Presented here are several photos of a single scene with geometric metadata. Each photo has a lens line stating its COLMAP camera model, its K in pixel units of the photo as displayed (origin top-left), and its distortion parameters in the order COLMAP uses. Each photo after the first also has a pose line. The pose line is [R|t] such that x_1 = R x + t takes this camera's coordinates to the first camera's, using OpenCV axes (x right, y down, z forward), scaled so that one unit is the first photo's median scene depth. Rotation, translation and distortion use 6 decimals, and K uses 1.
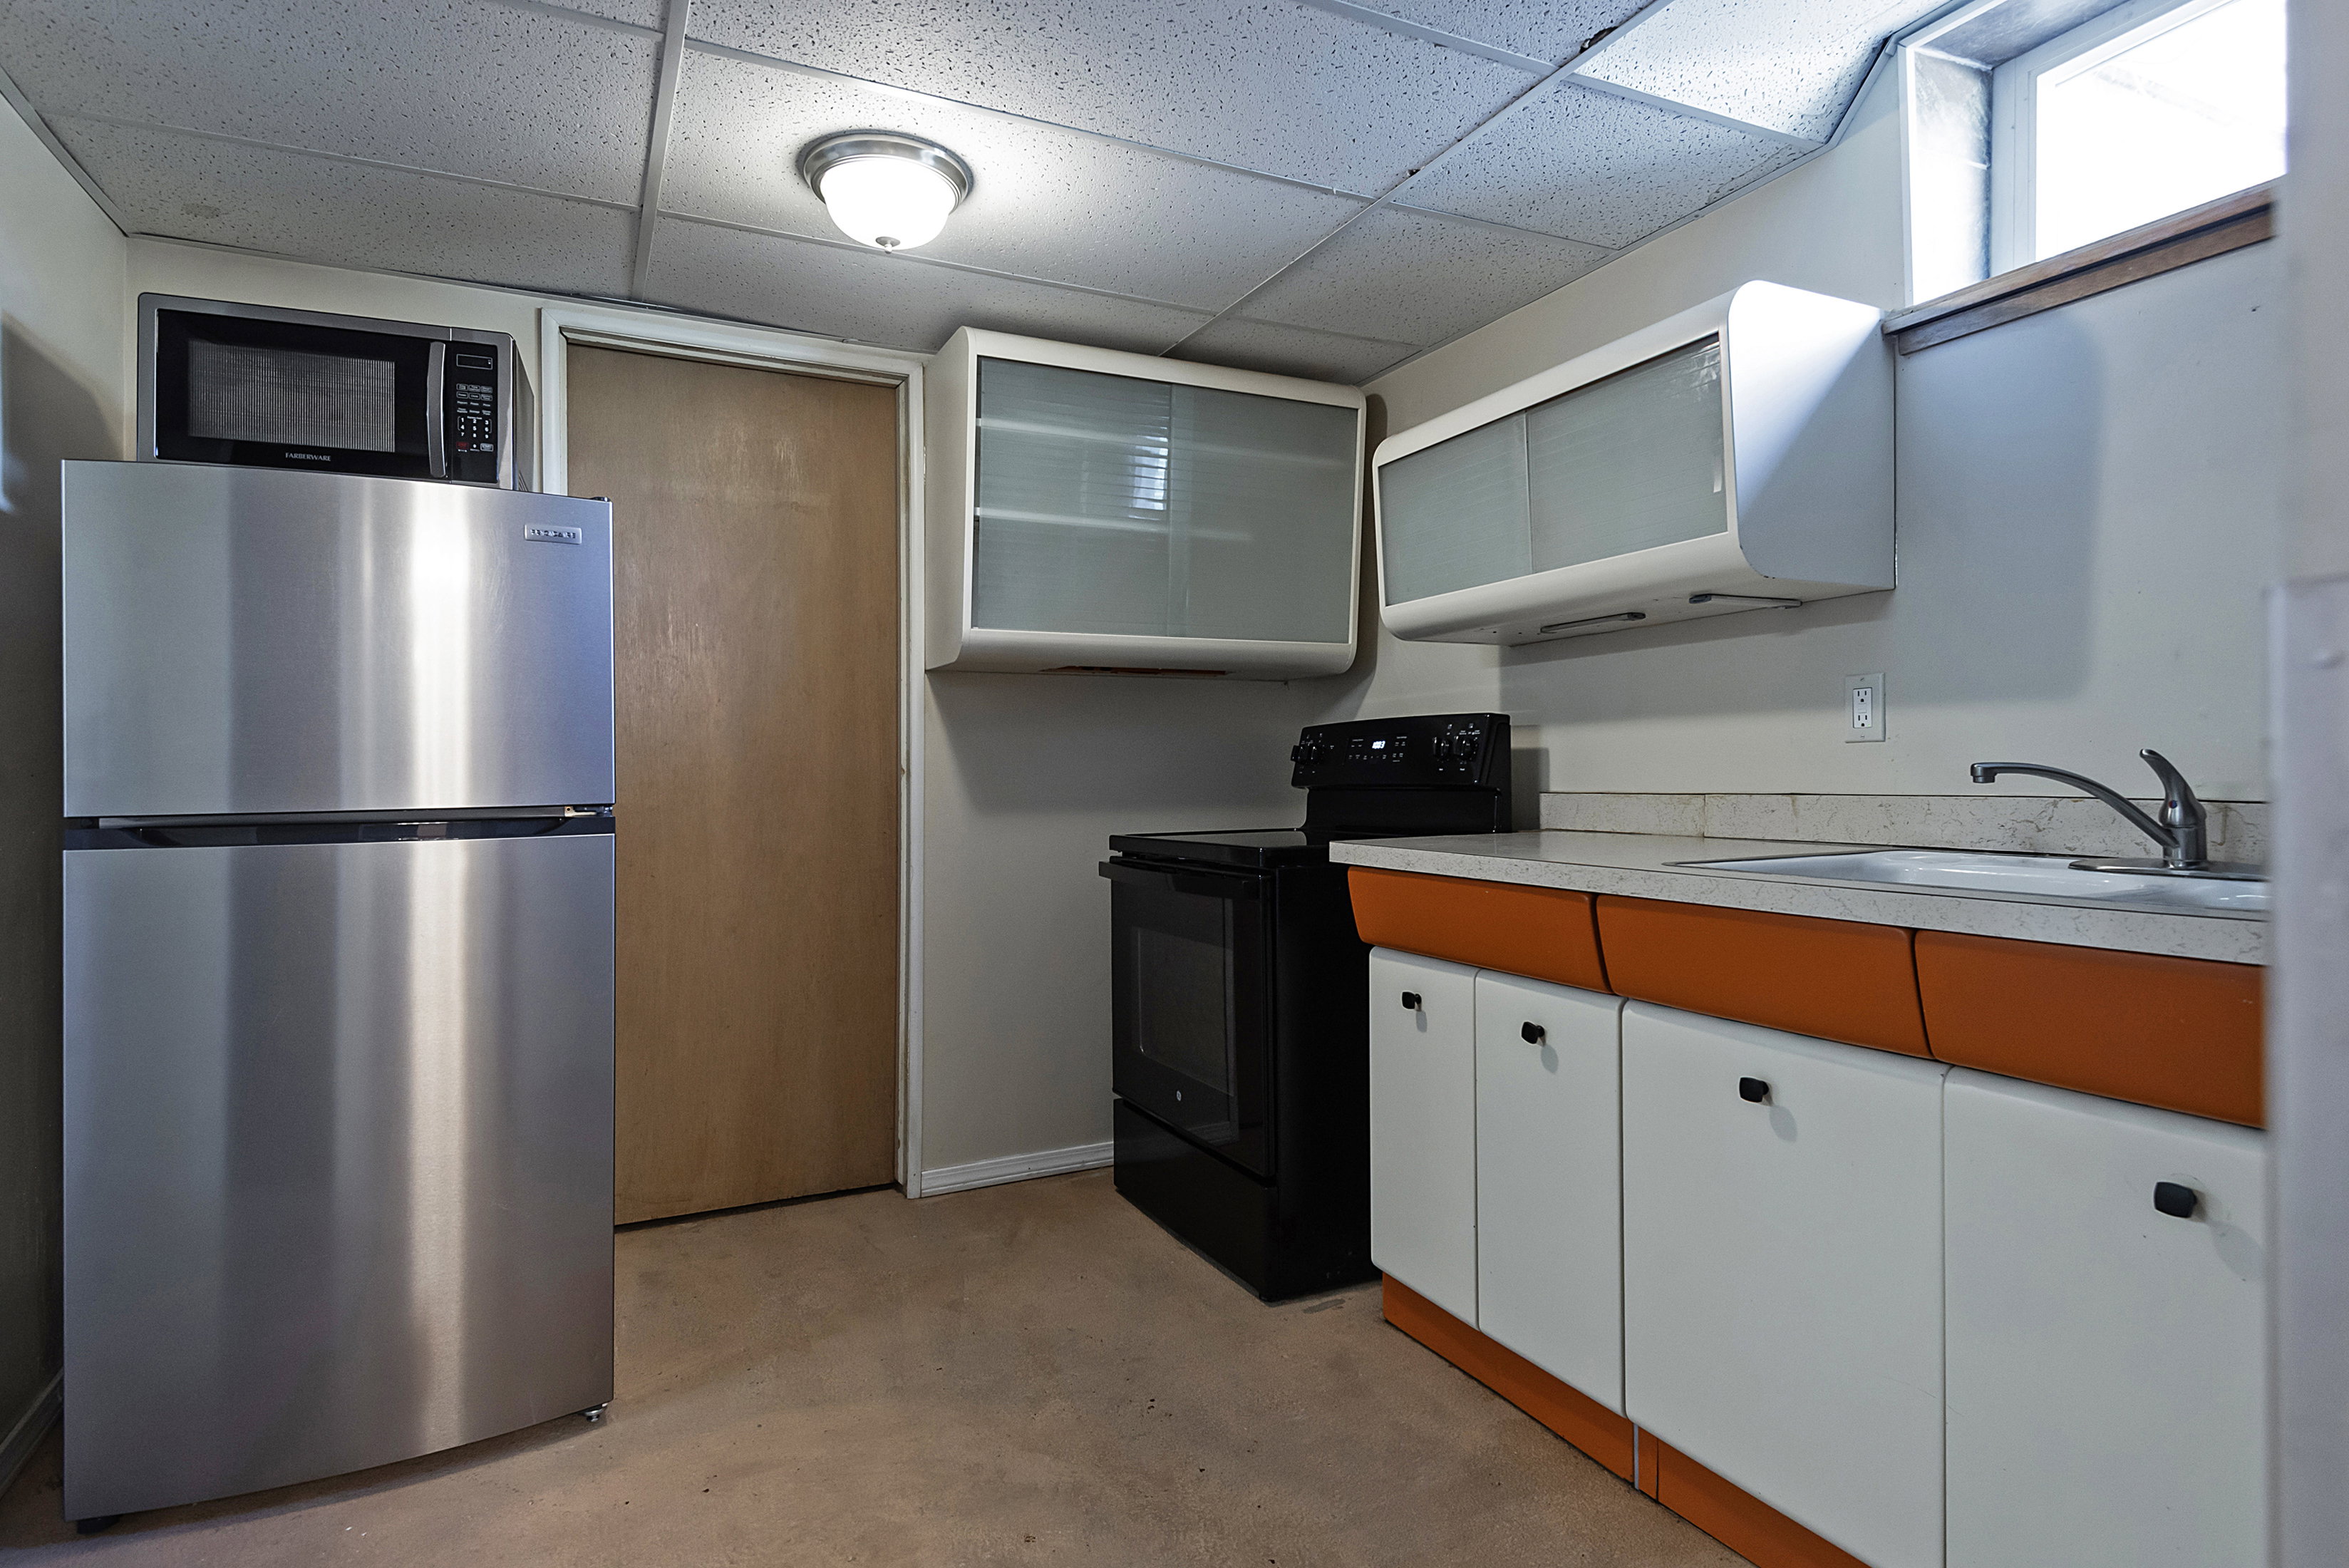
lens RADIAL K [[1196.0, 0, 1172.0], [0, 1196.0, 760.3], [0, 0, 1]] dist [0.027263, -0.017600]
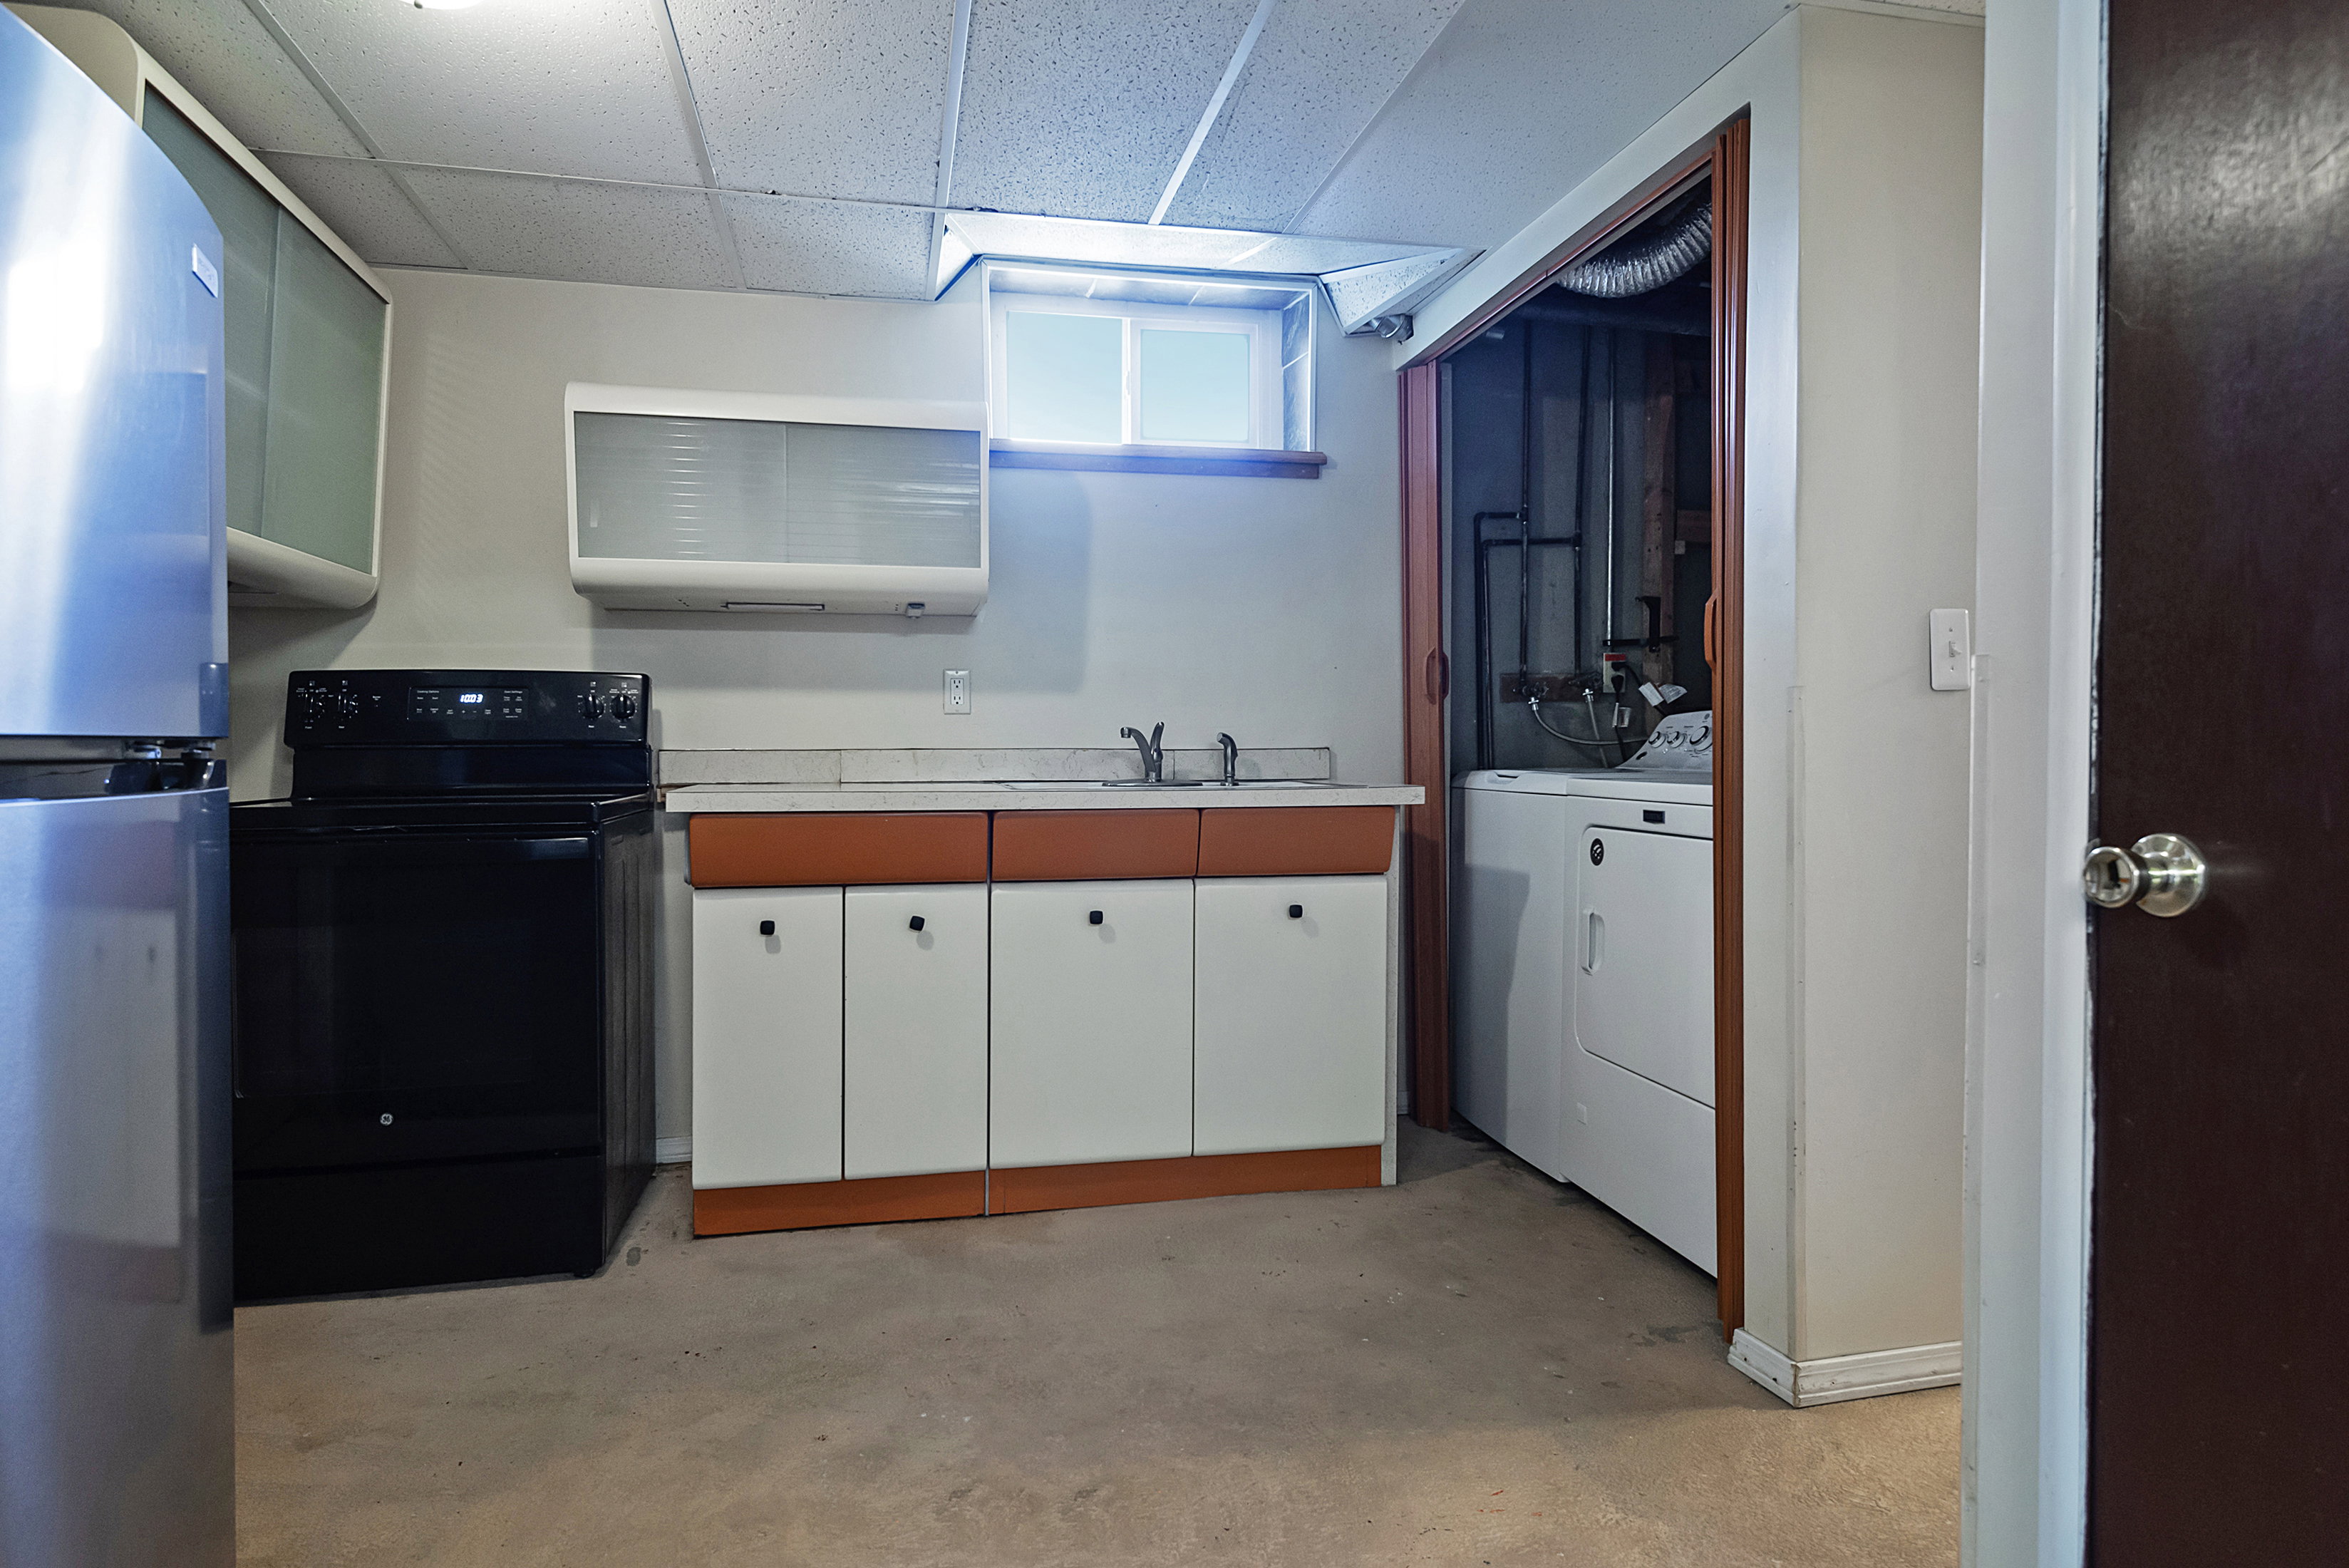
lens RADIAL K [[1277.2, 0, 1158.0], [0, 1277.2, 775.9], [0, 0, 1]] dist [0.042483, -0.035054]
pose [[0.244700, -0.009240, 0.969555, -0.921644], [-0.011649, 0.999854, 0.012469, 0.039012], [-0.969529, -0.014346, 0.244556, 0.362336]]
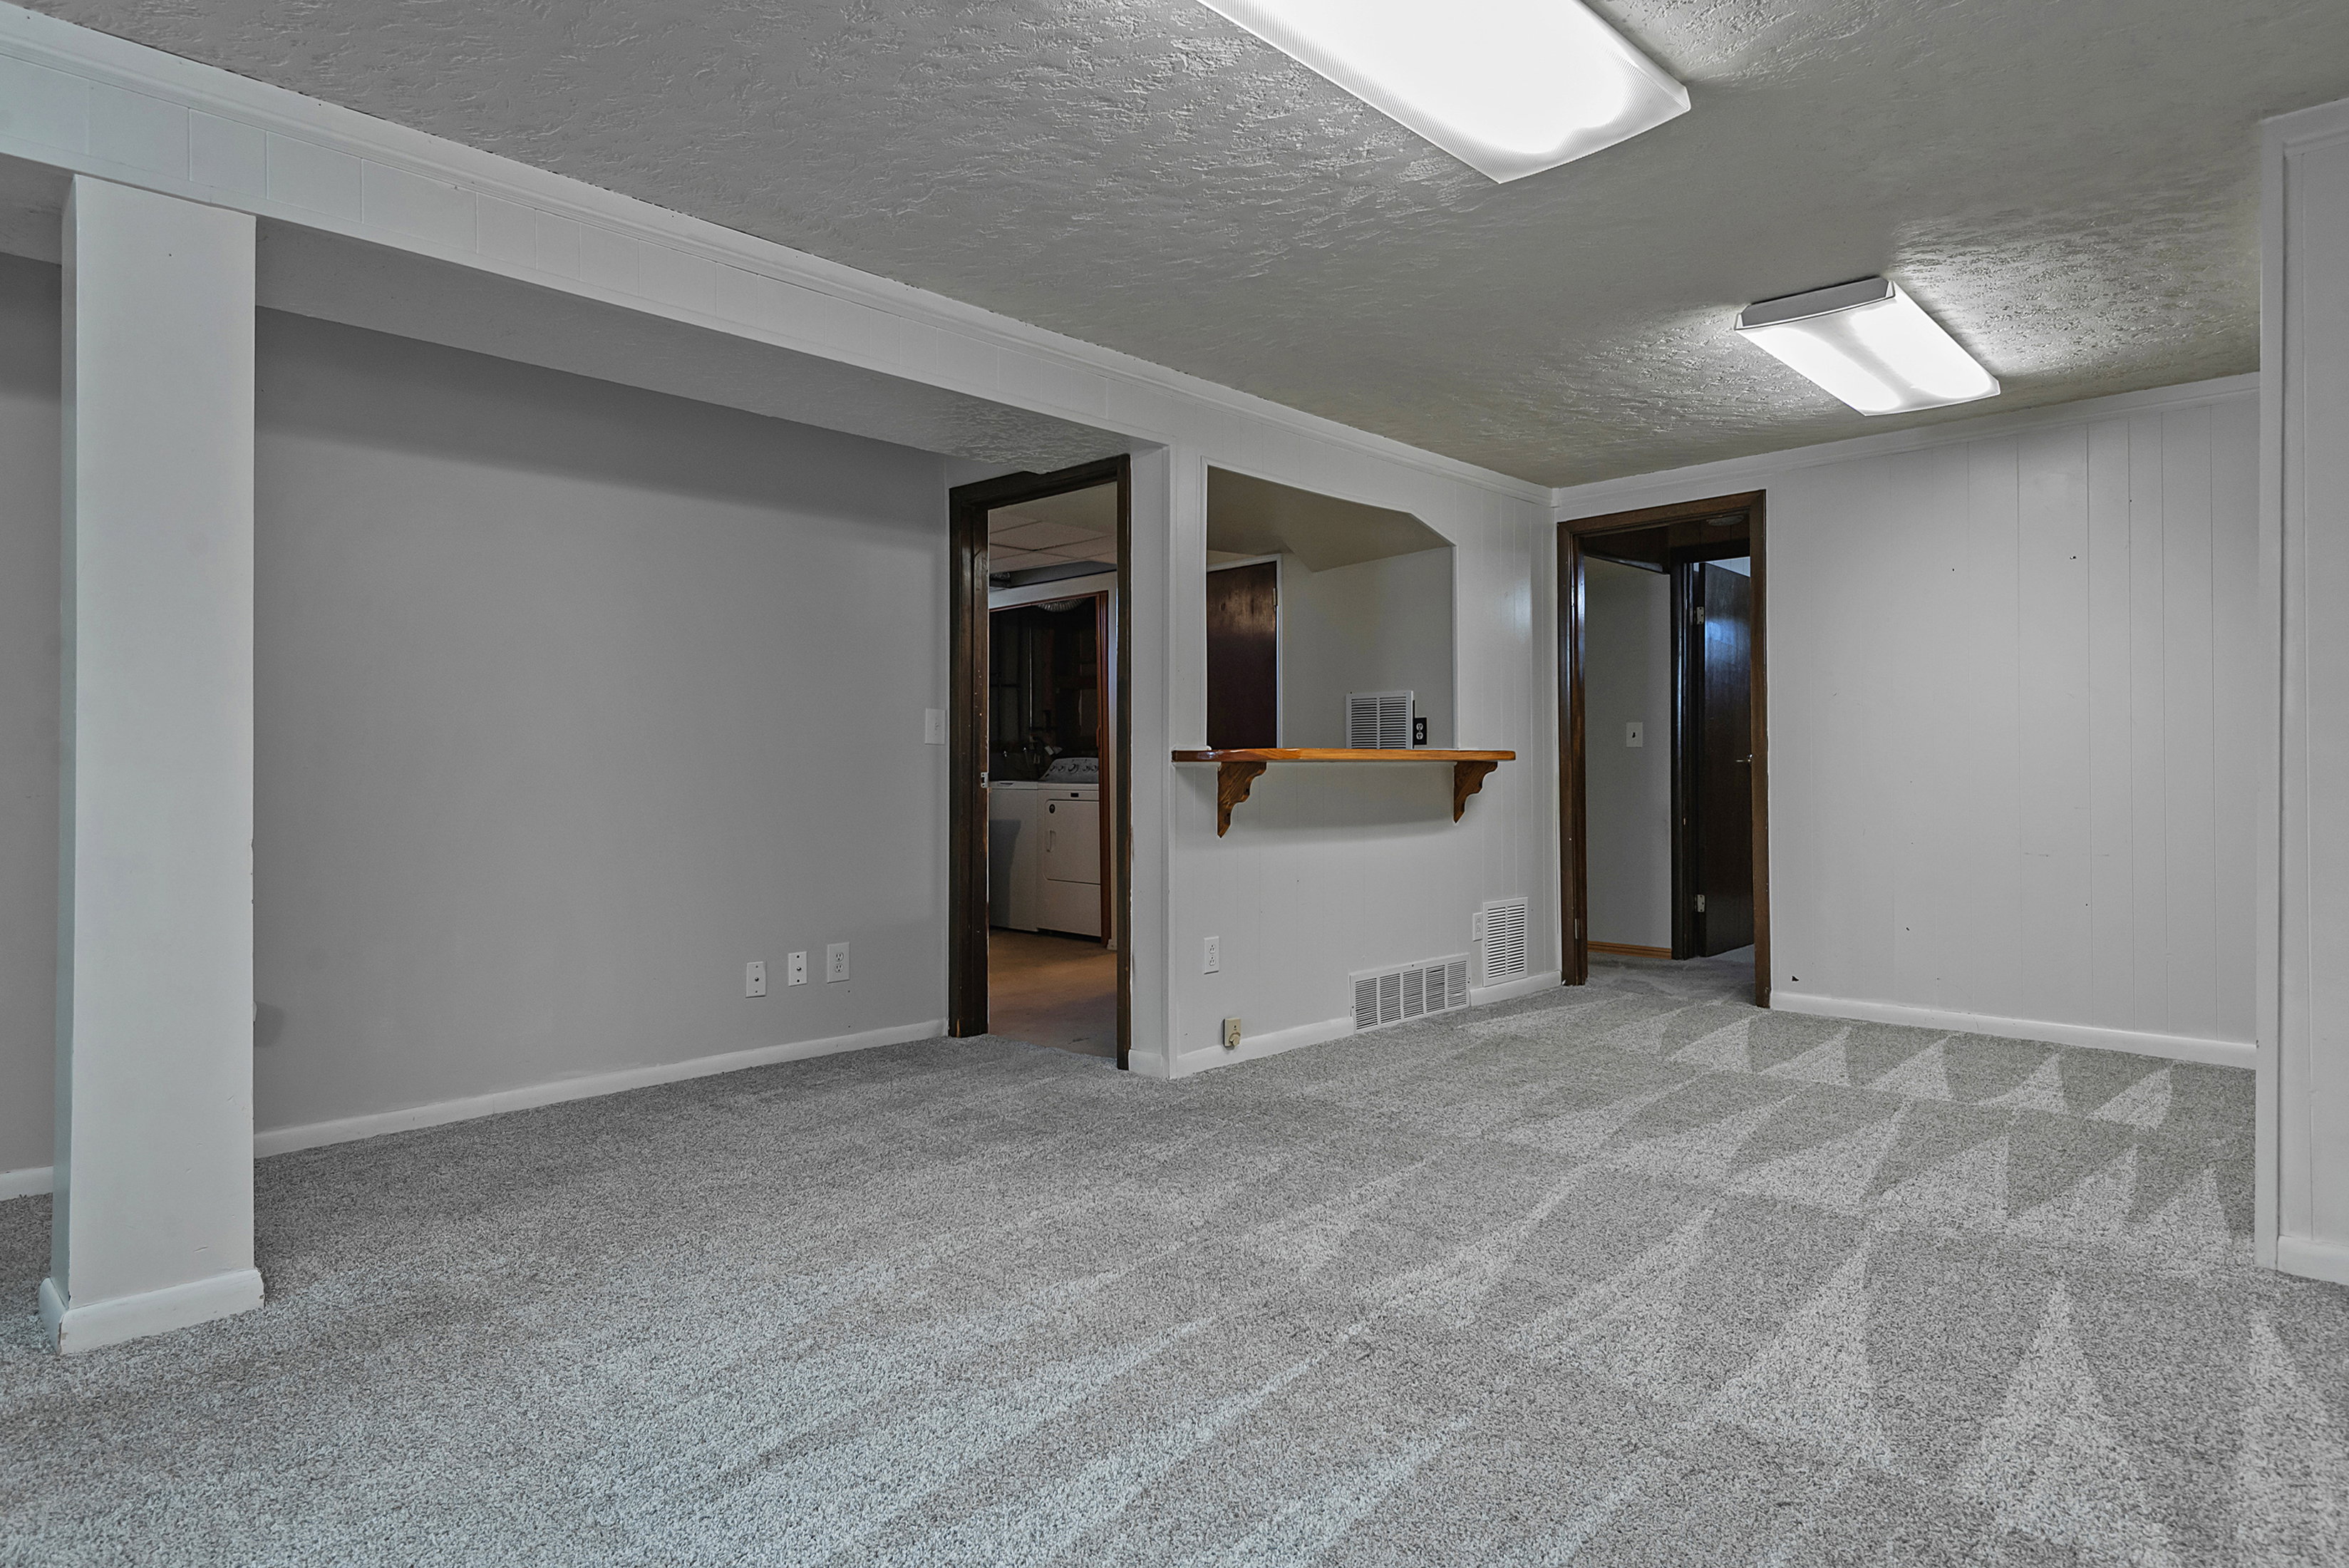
lens RADIAL K [[1290.6, 0, 1174.5], [0, 1290.6, 784.0], [0, 0, 1]] dist [0.000217, -0.000487]
pose [[-0.346861, -0.000456, 0.937916, -2.427631], [-0.005629, 0.999983, -0.001595, 0.052376], [-0.937900, -0.005833, -0.346858, 0.929344]]
